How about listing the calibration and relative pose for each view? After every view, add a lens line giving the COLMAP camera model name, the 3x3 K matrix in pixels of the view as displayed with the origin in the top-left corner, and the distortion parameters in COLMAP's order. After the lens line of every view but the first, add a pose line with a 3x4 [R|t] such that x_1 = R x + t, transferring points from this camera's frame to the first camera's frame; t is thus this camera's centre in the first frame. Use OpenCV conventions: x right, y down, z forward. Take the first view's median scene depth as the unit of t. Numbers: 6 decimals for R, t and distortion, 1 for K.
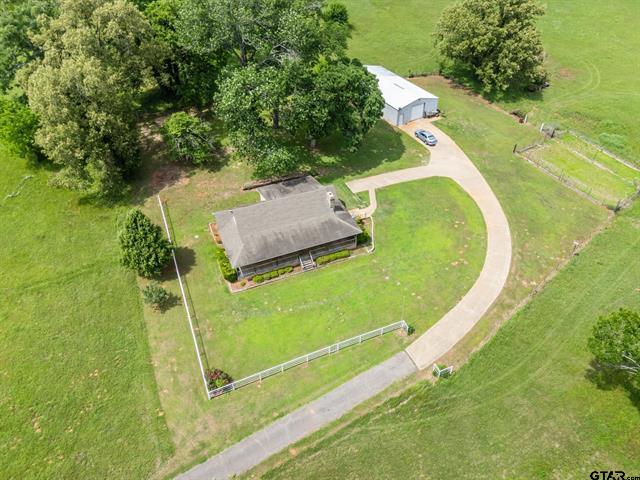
lens RADIAL K [[474.5, 0, 320.0], [0, 474.5, 240.0], [0, 0, 1]] dist [0.053214, -0.042295]
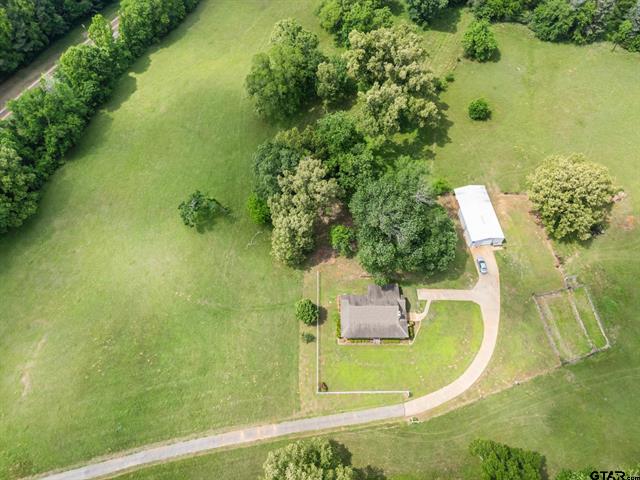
lens RADIAL K [[474.5, 0, 320.0], [0, 474.5, 240.0], [0, 0, 1]] dist [0.053214, -0.042295]
pose [[0.926965, 0.322918, -0.190943, -0.004709], [-0.247254, 0.908680, 0.336401, -0.997201], [0.282136, -0.264621, 0.922158, -0.860631]]
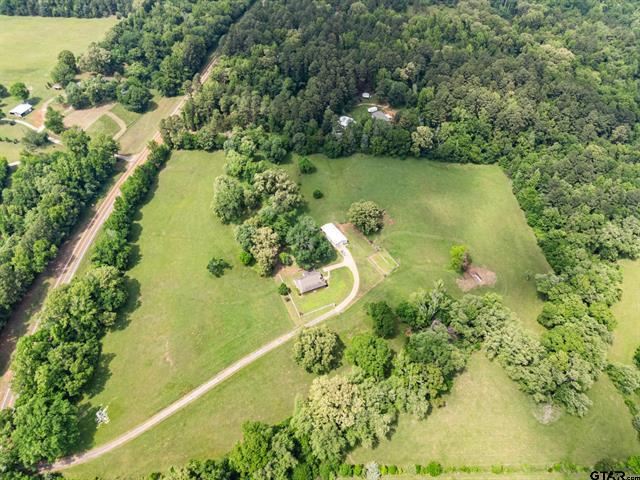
lens RADIAL K [[469.8, 0, 320.0], [0, 469.8, 240.0], [0, 0, 1]] dist [0.048948, -0.035449]
pose [[0.996640, 0.000694, 0.081899, -0.374652], [-0.007086, 0.996946, 0.077771, -0.858107], [-0.081595, -0.078090, 0.993602, -3.779460]]
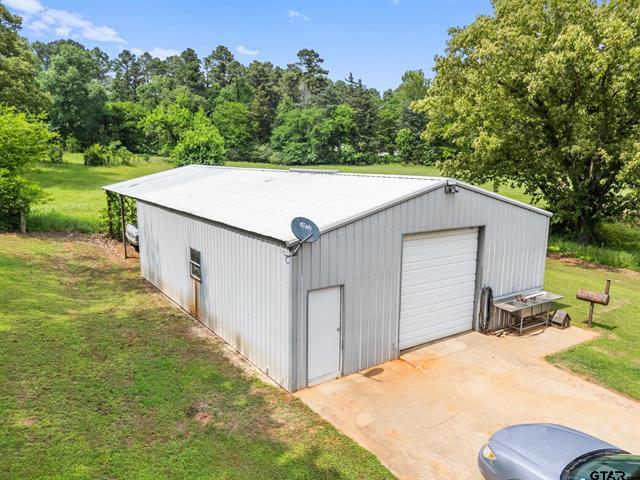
lens RADIAL K [[474.5, 0, 320.0], [0, 474.5, 240.0], [0, 0, 1]] dist [0.053214, -0.042295]
pose [[0.996661, 0.001215, 0.081640, 0.237355], [0.040911, 0.857889, -0.512204, -0.316739], [-0.070660, 0.513834, 0.854975, 1.324177]]
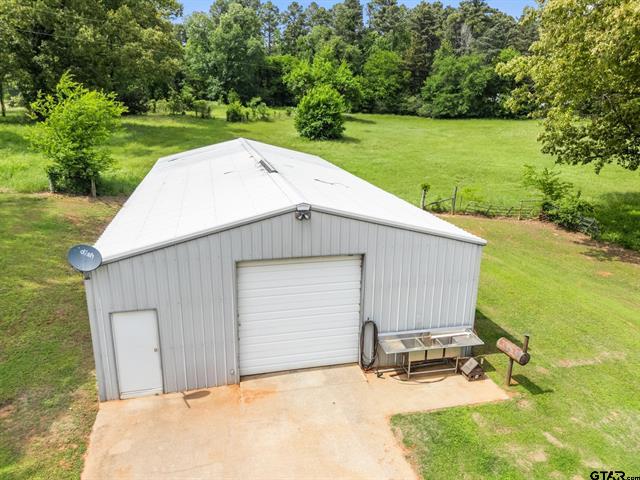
lens RADIAL K [[469.8, 0, 320.0], [0, 469.8, 240.0], [0, 0, 1]] dist [0.048948, -0.035449]
pose [[0.958095, 0.098684, -0.268917, 0.366159], [-0.200608, 0.901285, -0.383980, -0.361075], [0.204478, 0.421836, 0.883313, 1.329336]]
